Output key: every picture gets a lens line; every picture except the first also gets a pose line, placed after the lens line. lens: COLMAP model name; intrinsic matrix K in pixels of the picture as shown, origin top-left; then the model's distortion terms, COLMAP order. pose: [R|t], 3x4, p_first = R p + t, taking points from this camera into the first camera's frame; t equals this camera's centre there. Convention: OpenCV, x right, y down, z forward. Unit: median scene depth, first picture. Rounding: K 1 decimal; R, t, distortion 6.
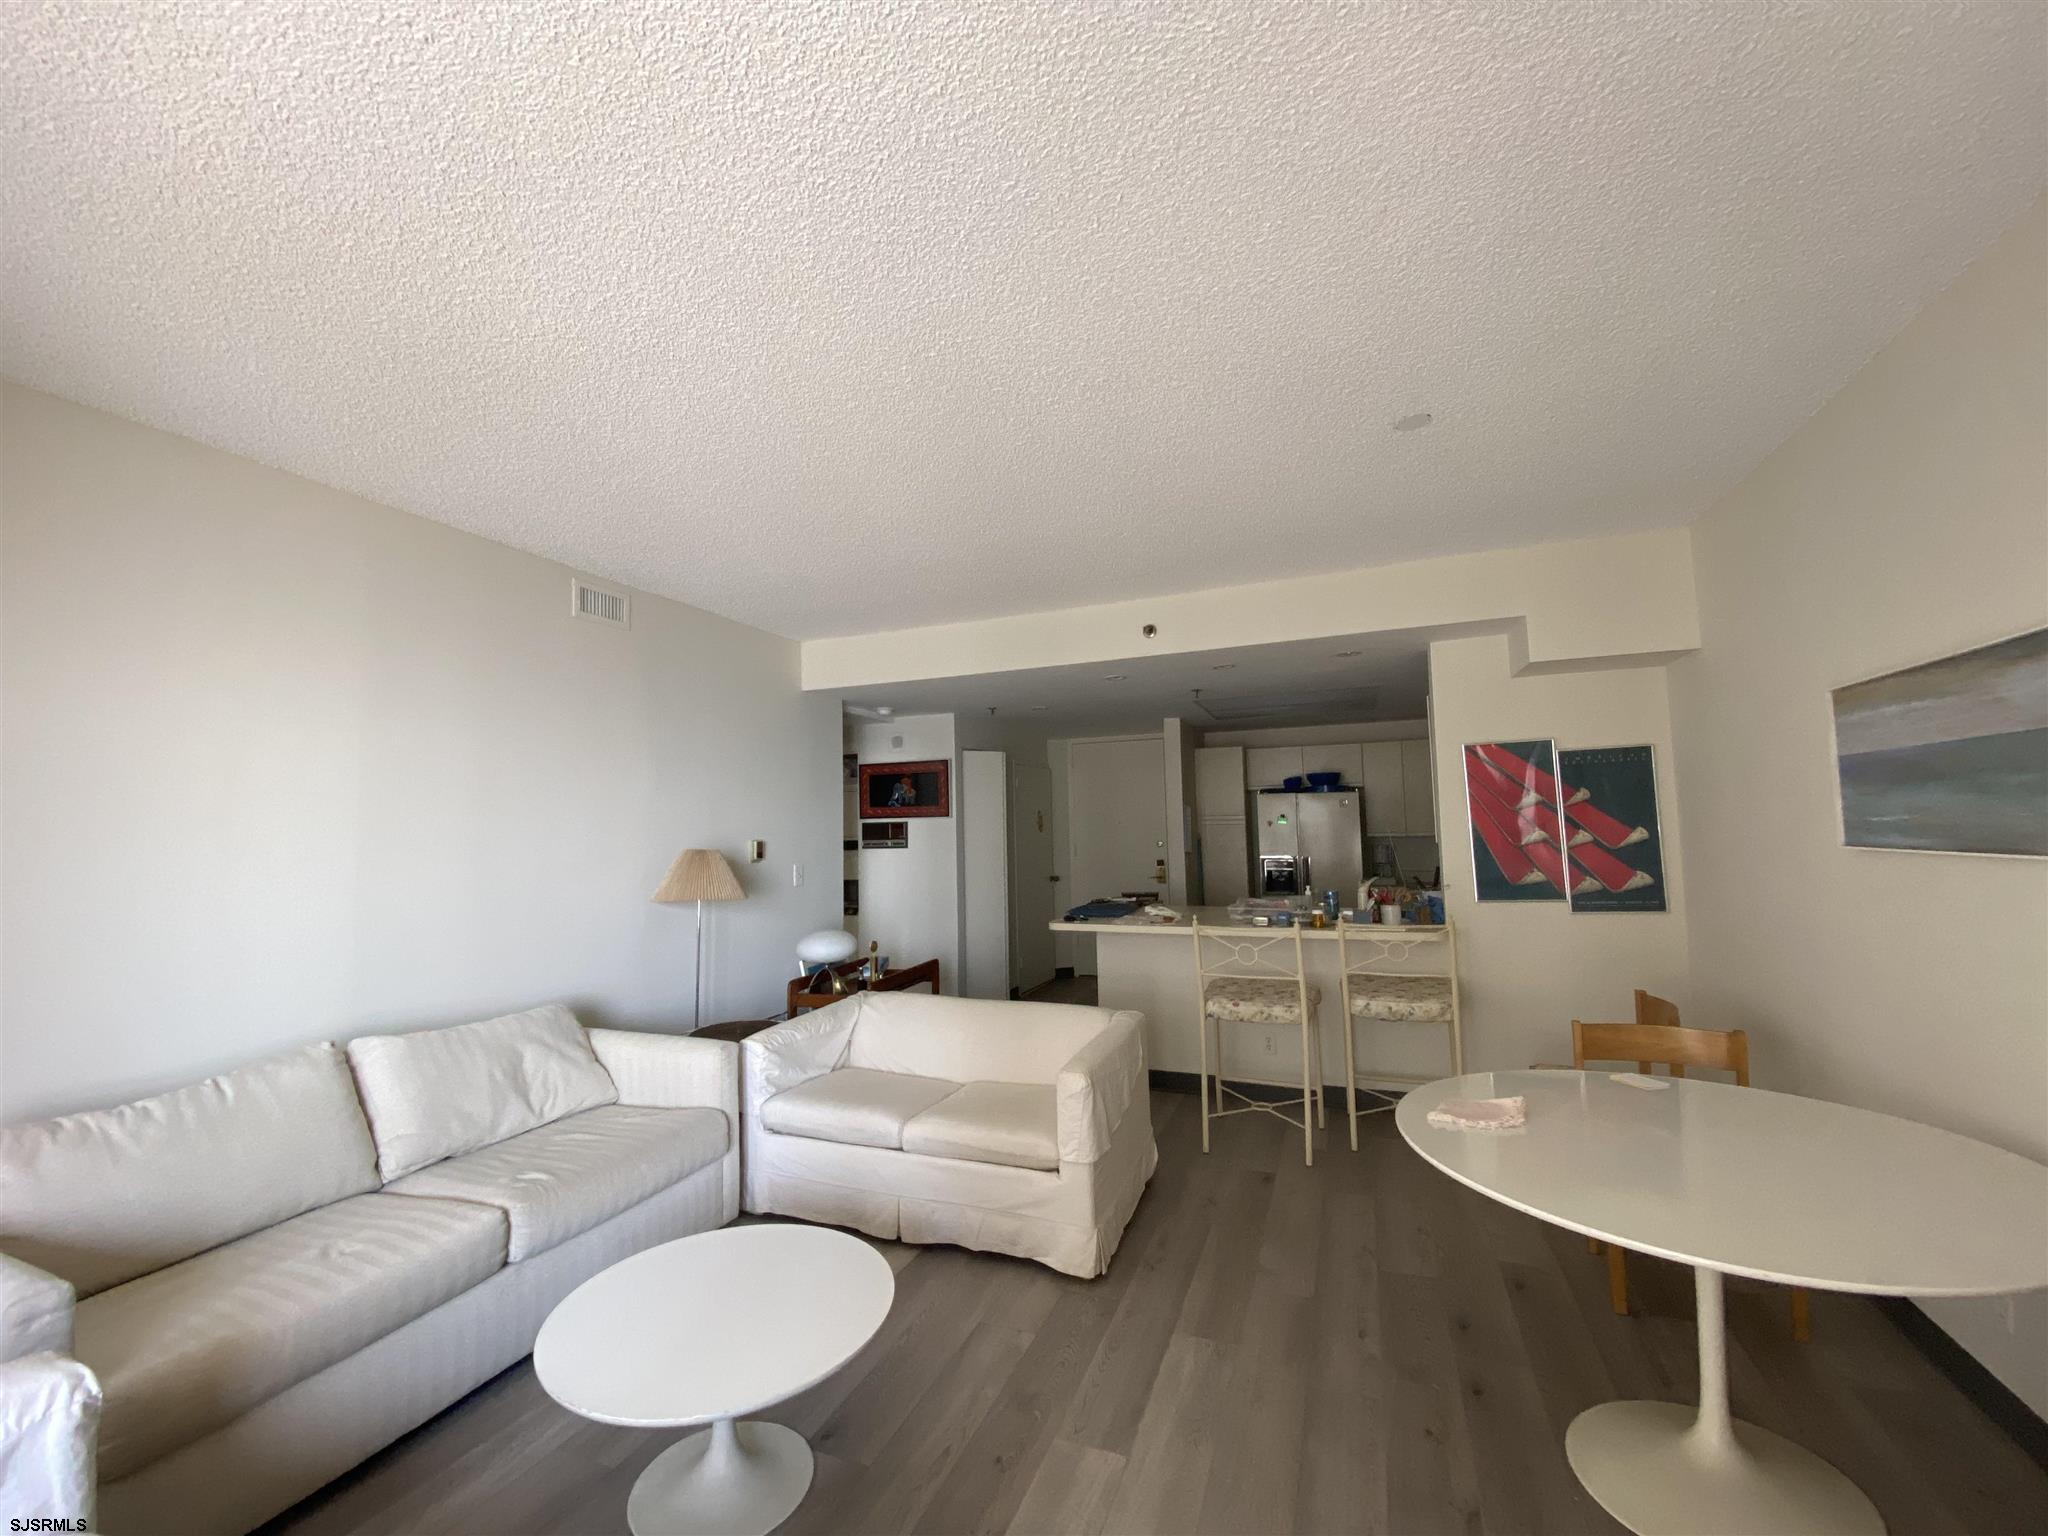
lens RADIAL K [[833.5, 0, 1025.6], [0, 833.5, 772.4], [0, 0, 1]] dist [0.024682, -0.021256]
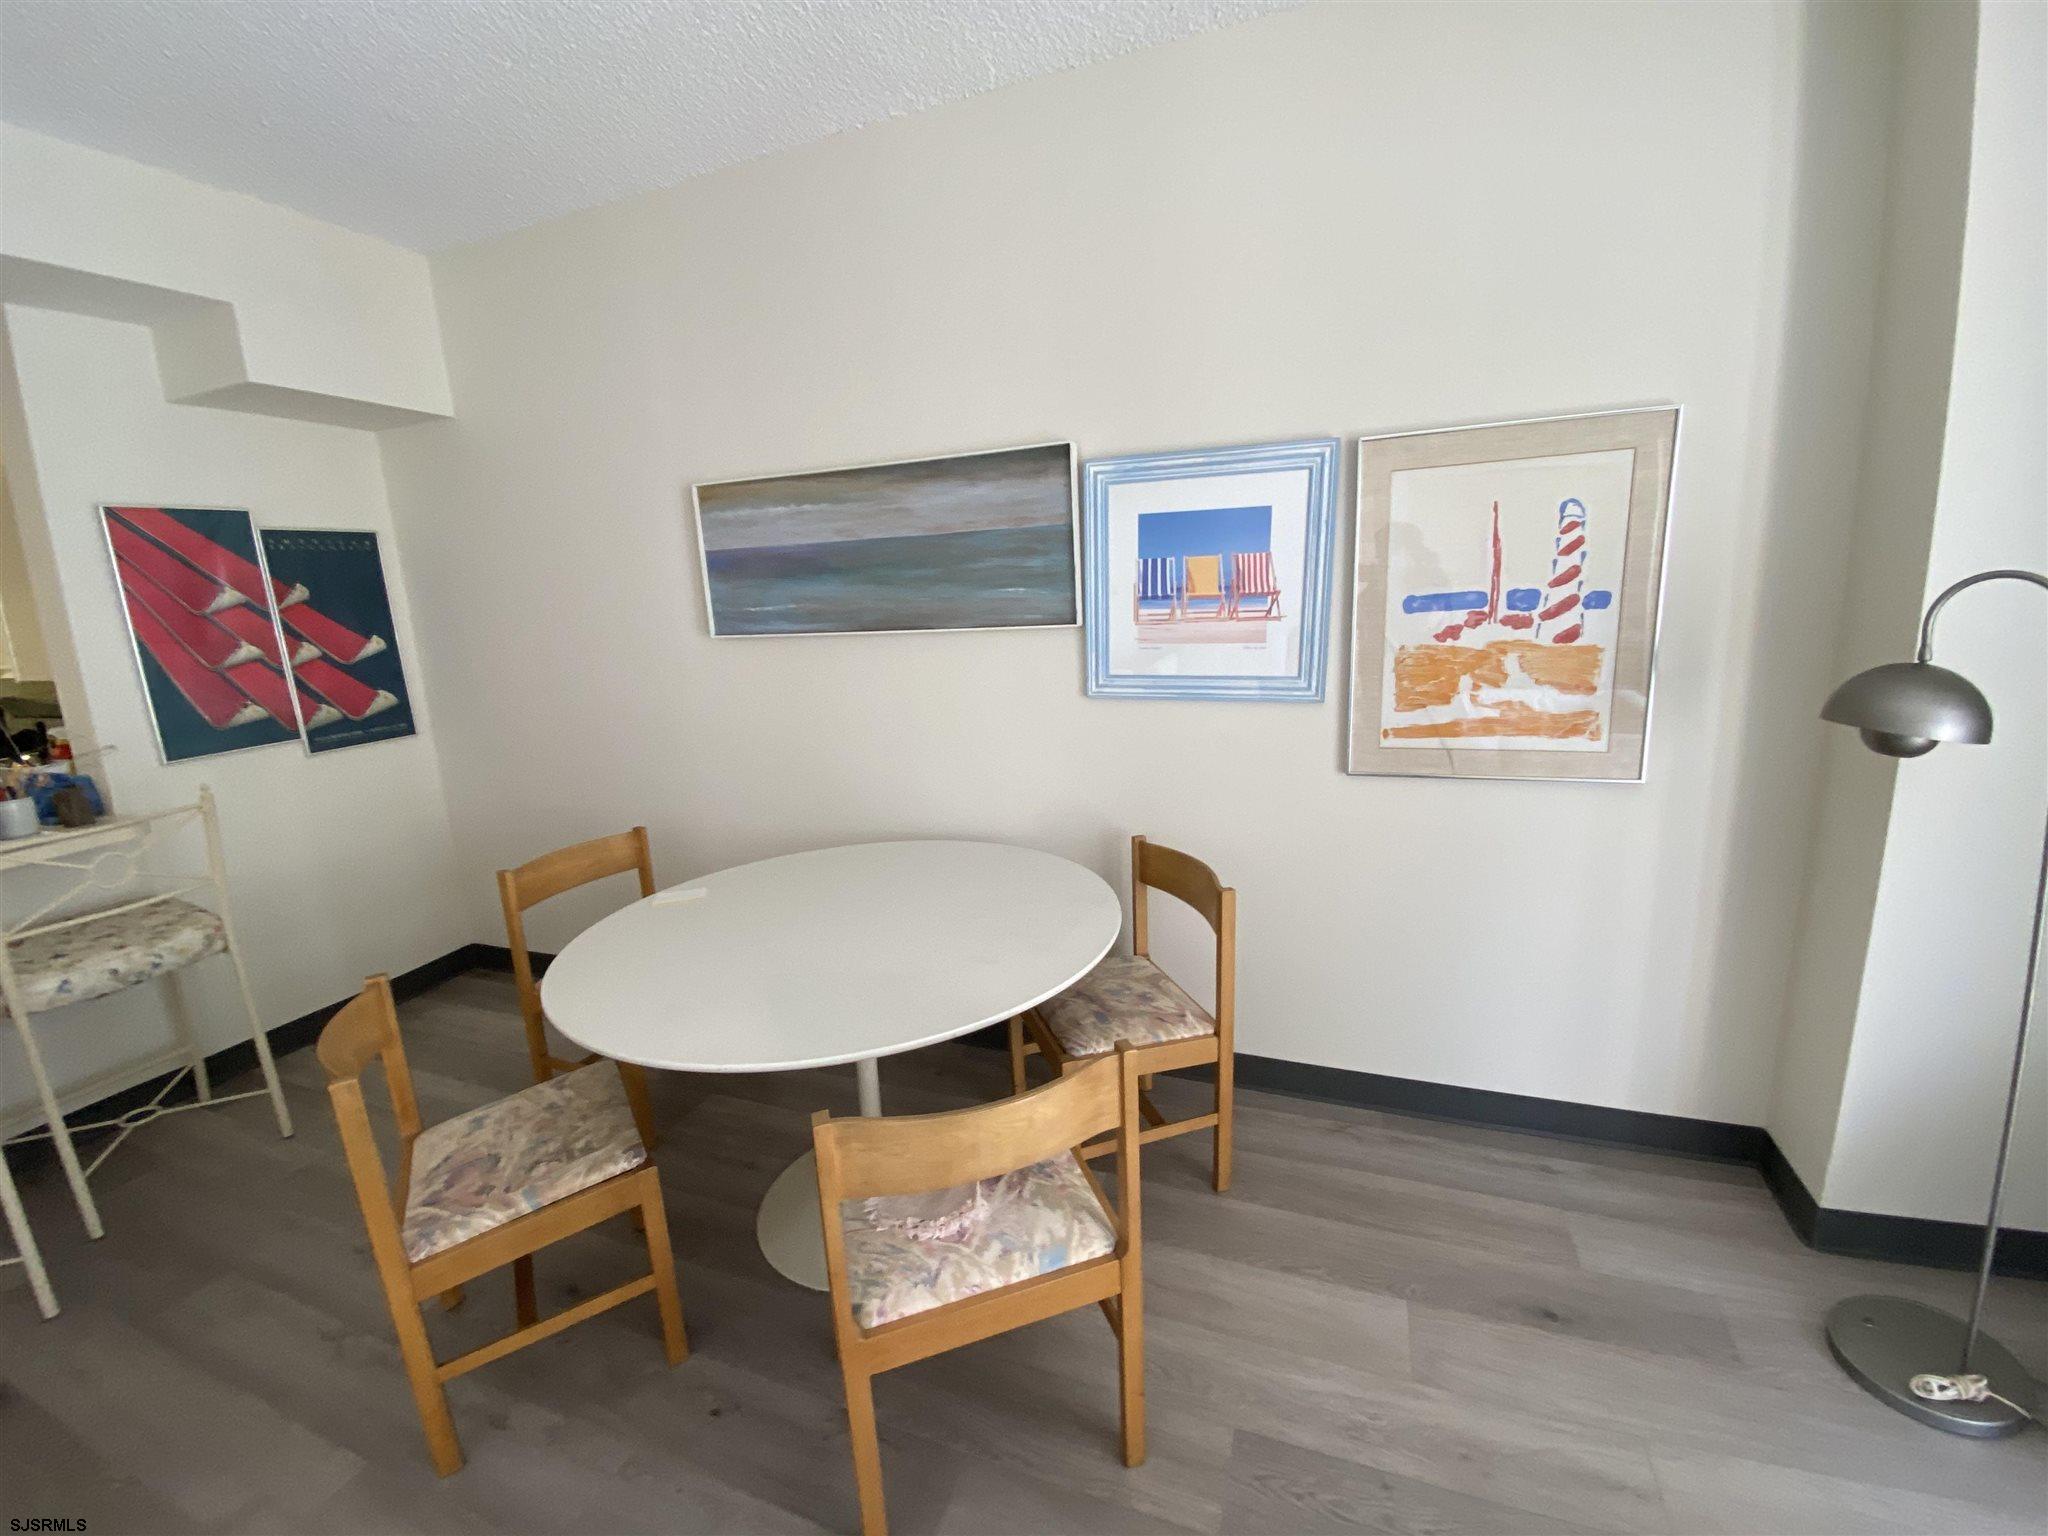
lens RADIAL K [[833.5, 0, 1025.6], [0, 833.5, 772.4], [0, 0, 1]] dist [0.024682, -0.021256]
pose [[0.002745, -0.184125, 0.982899, -0.083974], [-0.019328, 0.982709, 0.184144, 0.033489], [-0.999809, -0.019503, -0.000861, 0.371142]]
